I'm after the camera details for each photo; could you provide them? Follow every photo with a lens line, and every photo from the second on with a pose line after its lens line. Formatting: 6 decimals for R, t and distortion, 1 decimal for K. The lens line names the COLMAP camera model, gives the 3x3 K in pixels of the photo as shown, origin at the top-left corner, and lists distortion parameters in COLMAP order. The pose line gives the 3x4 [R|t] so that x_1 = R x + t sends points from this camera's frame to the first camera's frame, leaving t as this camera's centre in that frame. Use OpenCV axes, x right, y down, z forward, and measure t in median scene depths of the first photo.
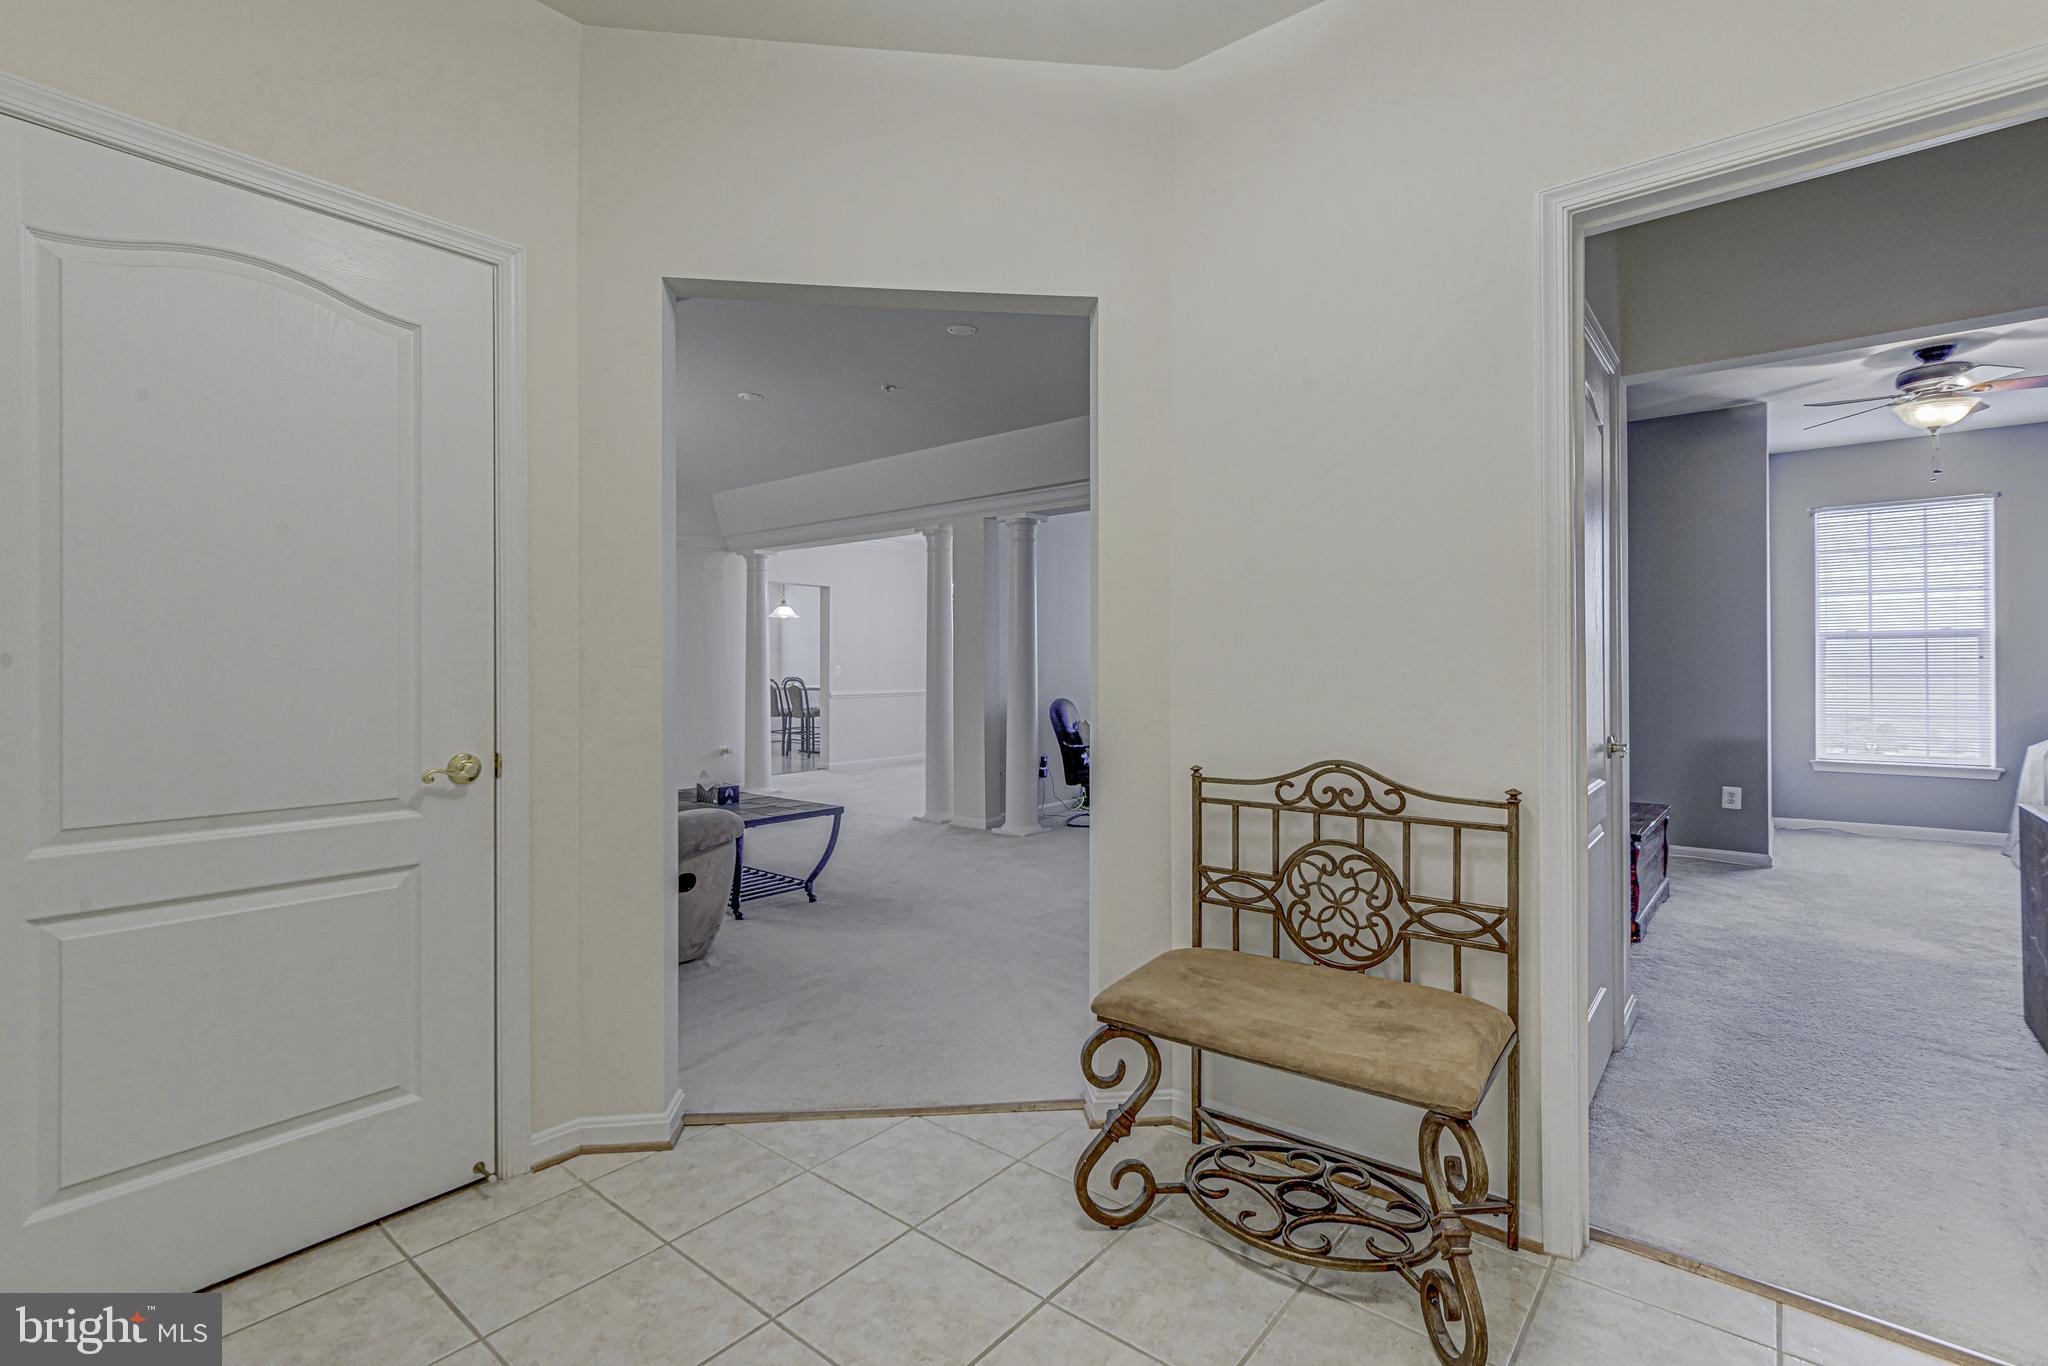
lens RADIAL K [[935.6, 0, 1022.5], [0, 935.6, 666.8], [0, 0, 1]] dist [0.003289, 0.000099]
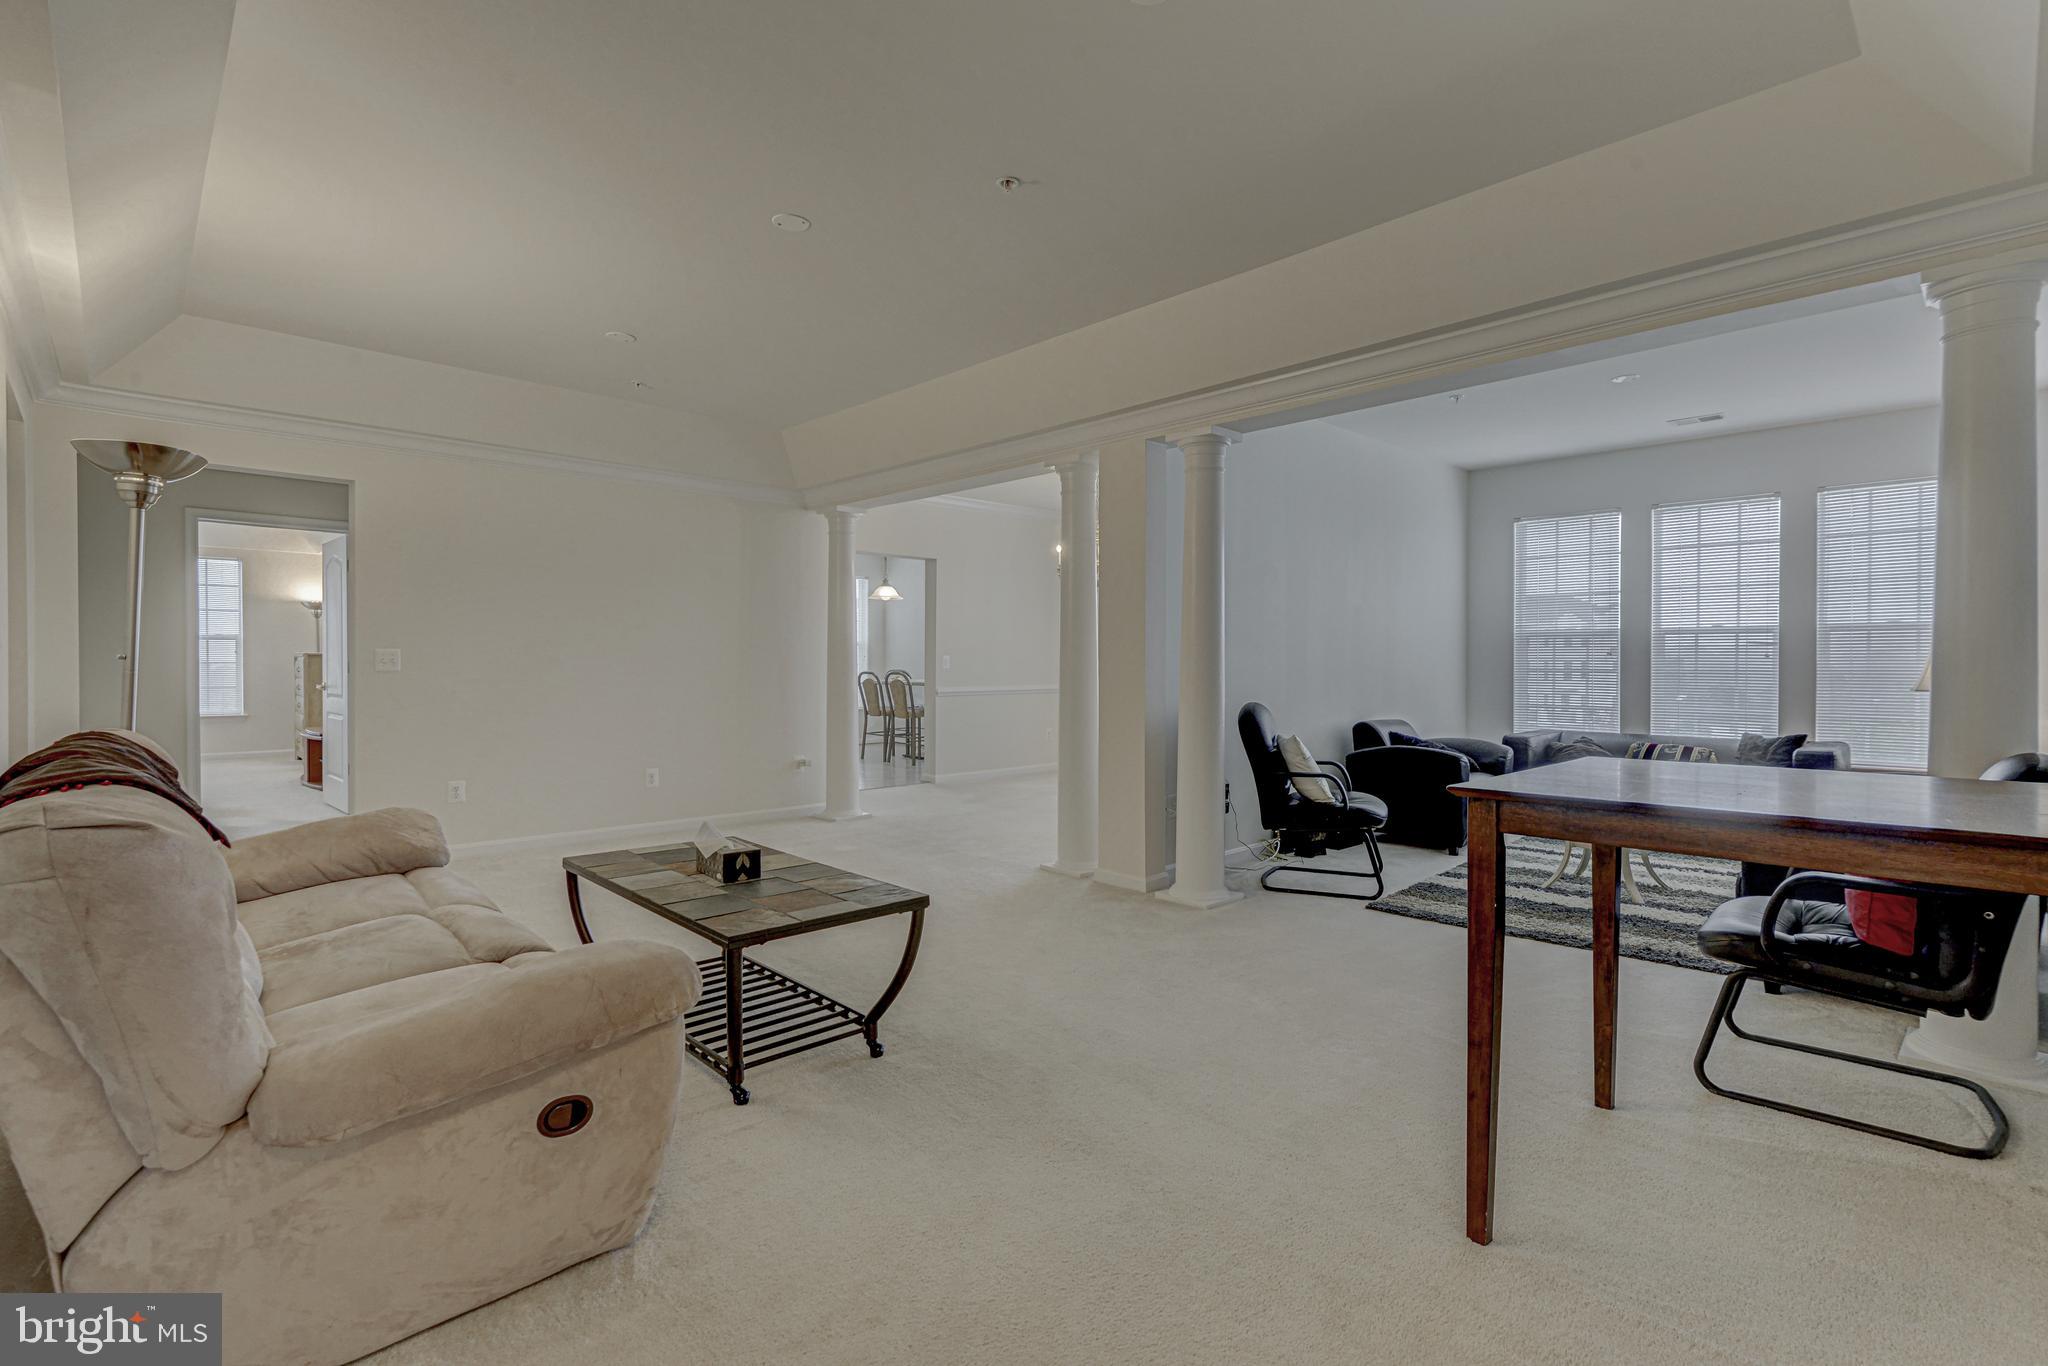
lens RADIAL K [[935.6, 0, 1022.5], [0, 935.6, 666.8], [0, 0, 1]] dist [0.003289, 0.000099]
pose [[0.992031, 0.004629, -0.125913, -0.040787], [-0.003760, 0.999967, 0.007142, 0.003178], [0.125941, -0.006612, 0.992016, 0.286273]]
